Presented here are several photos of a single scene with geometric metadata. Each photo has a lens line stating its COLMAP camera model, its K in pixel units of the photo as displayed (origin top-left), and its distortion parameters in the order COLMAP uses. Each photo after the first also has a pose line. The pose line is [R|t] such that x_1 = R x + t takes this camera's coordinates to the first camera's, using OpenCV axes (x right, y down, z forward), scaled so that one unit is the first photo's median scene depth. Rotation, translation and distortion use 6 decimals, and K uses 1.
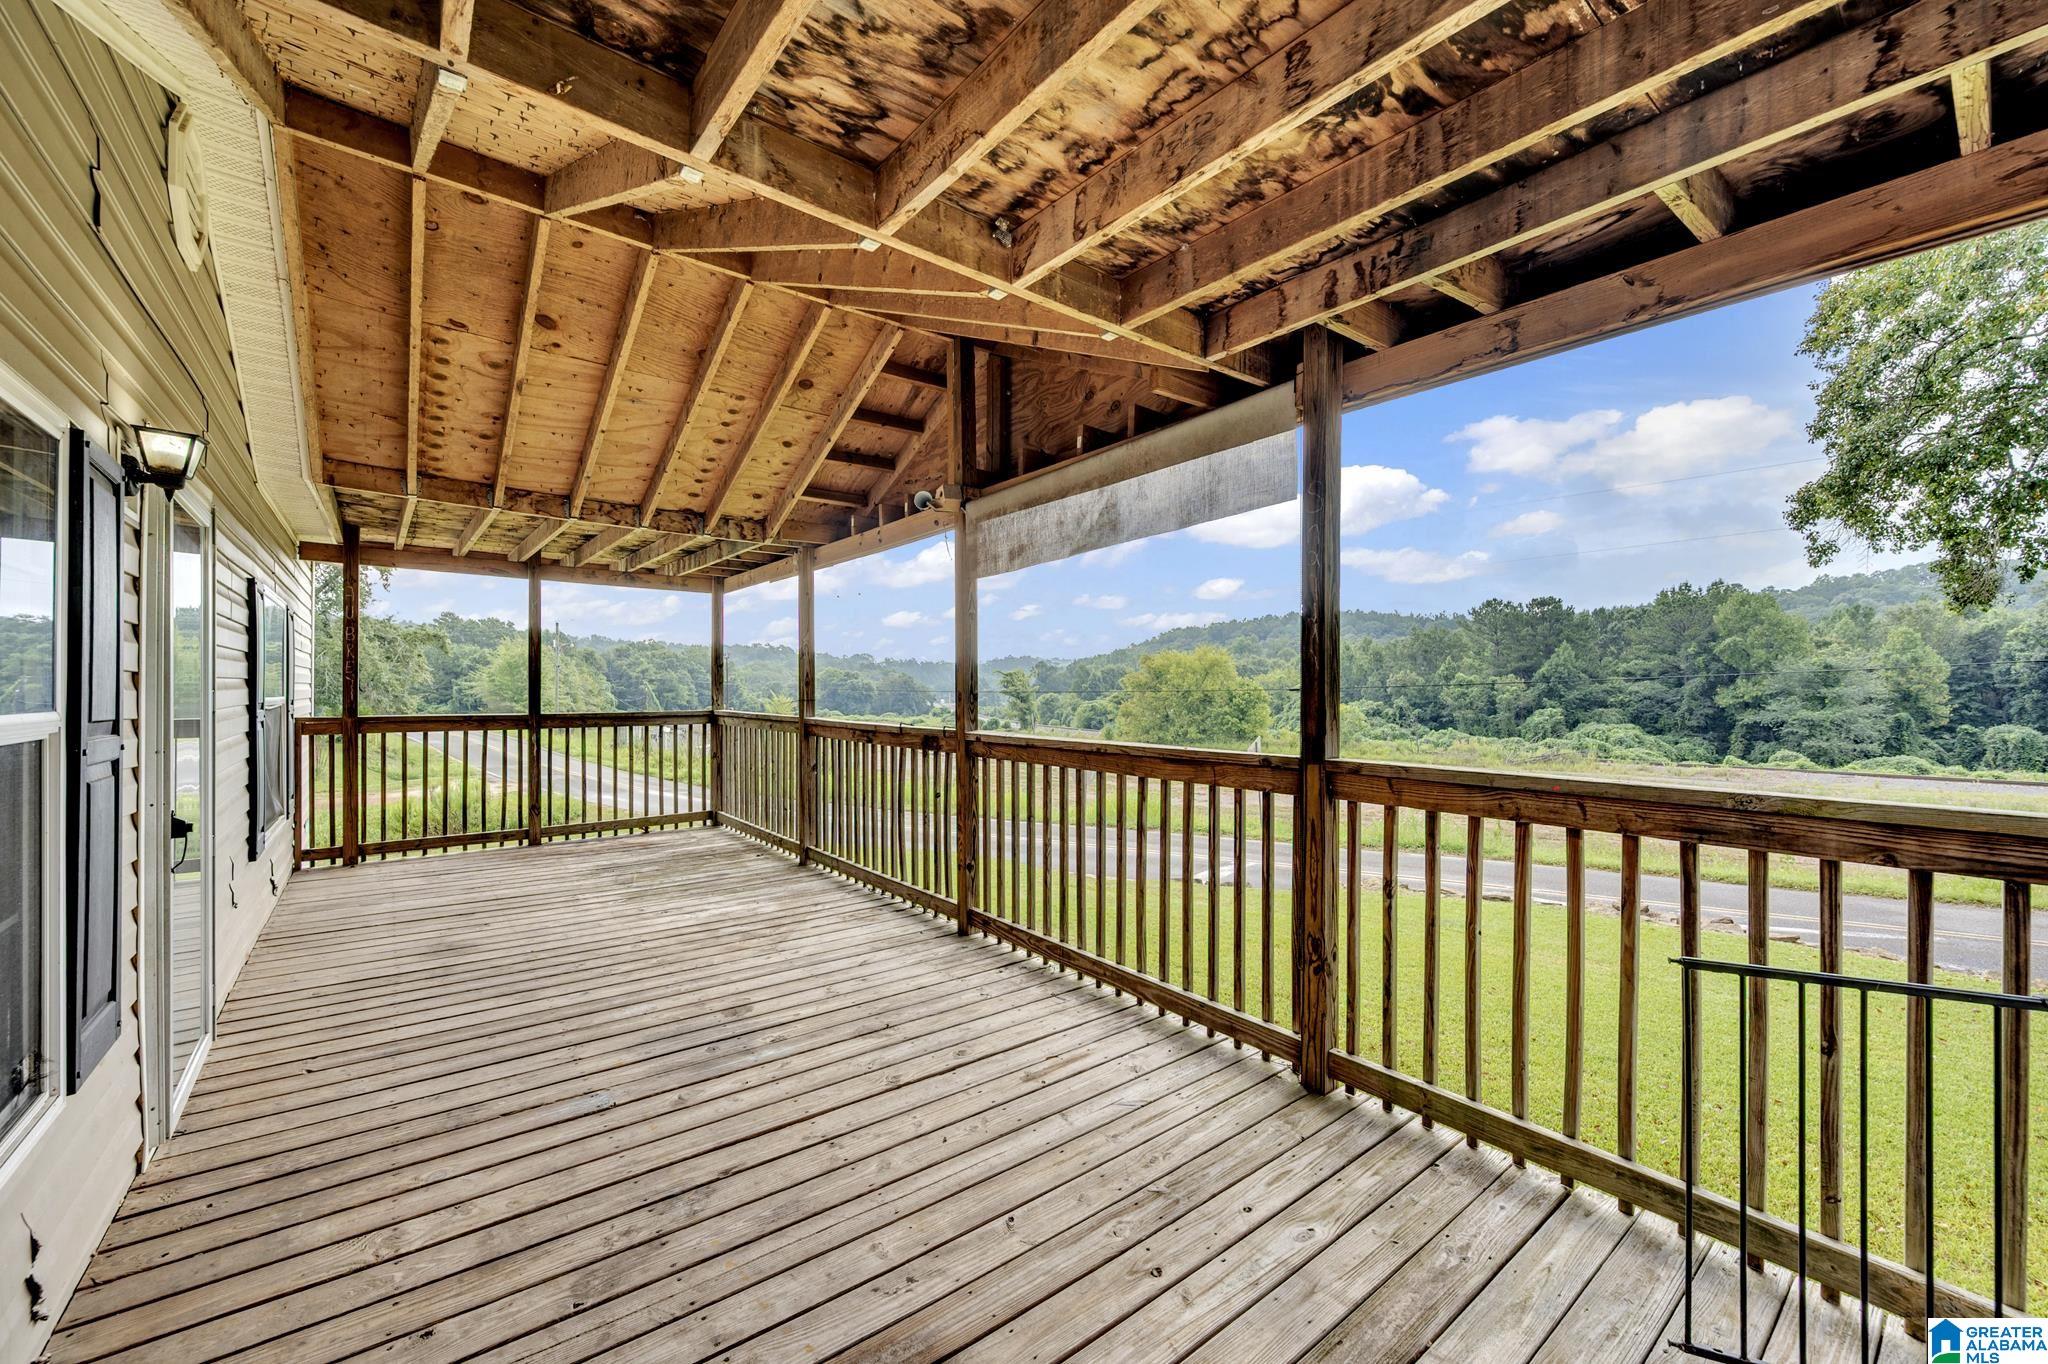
lens RADIAL K [[804.5, 0, 1024.3], [0, 804.5, 687.9], [0, 0, 1]] dist [0.000621, 0.000066]
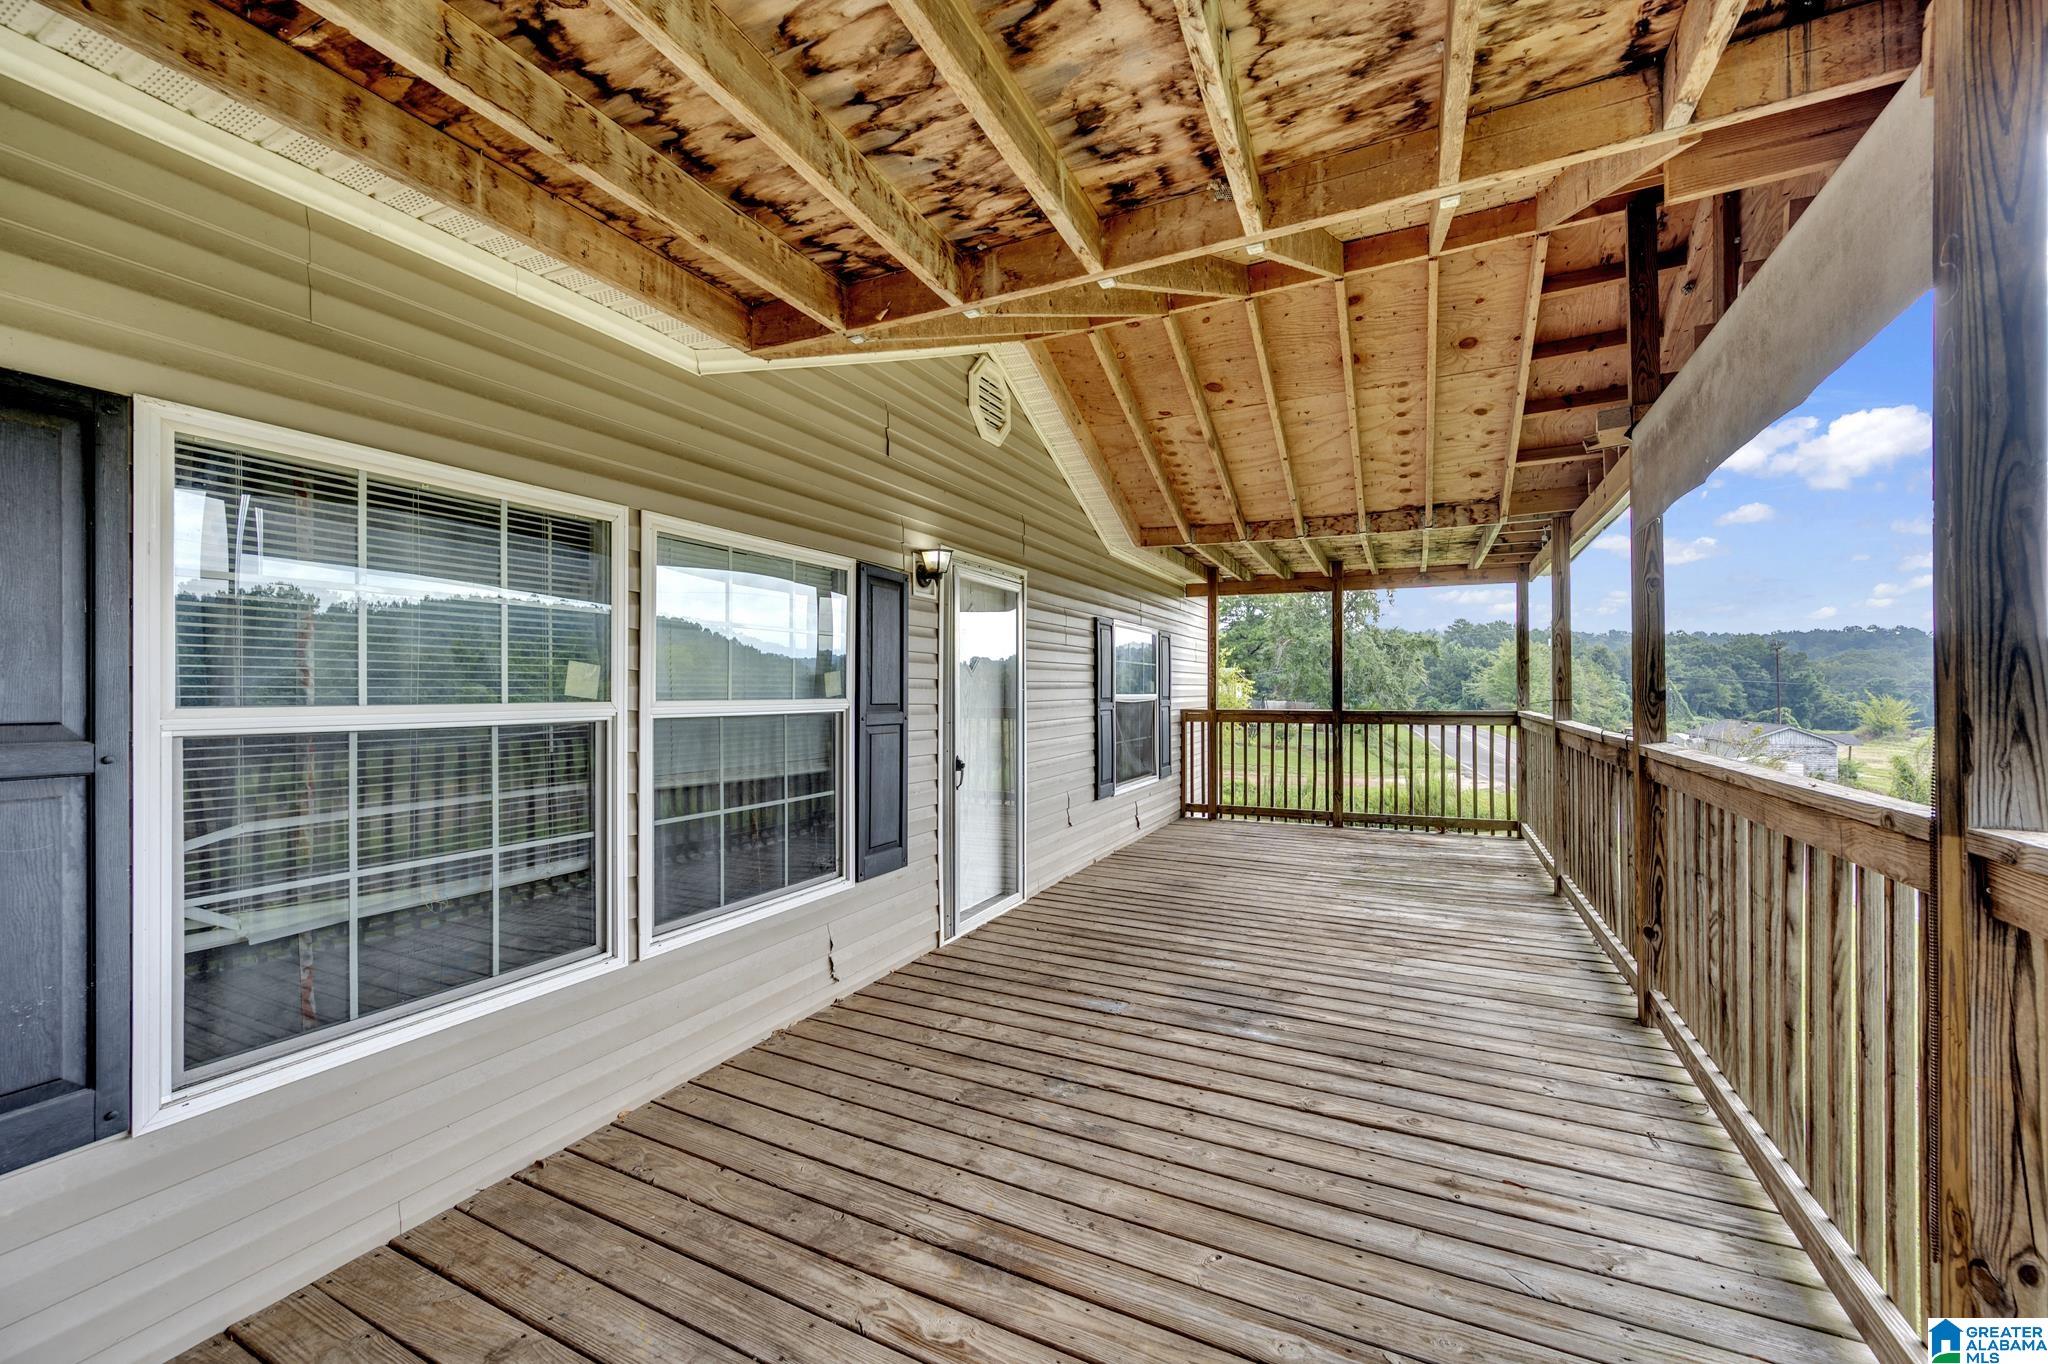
lens RADIAL K [[804.5, 0, 1027.5], [0, 804.5, 687.9], [0, 0, 1]] dist [0.000621, 0.000066]
pose [[0.433720, -0.005220, -0.901033, 0.364210], [0.004720, 0.999983, -0.003521, 0.004413], [0.901035, -0.002725, 0.433737, 0.202986]]
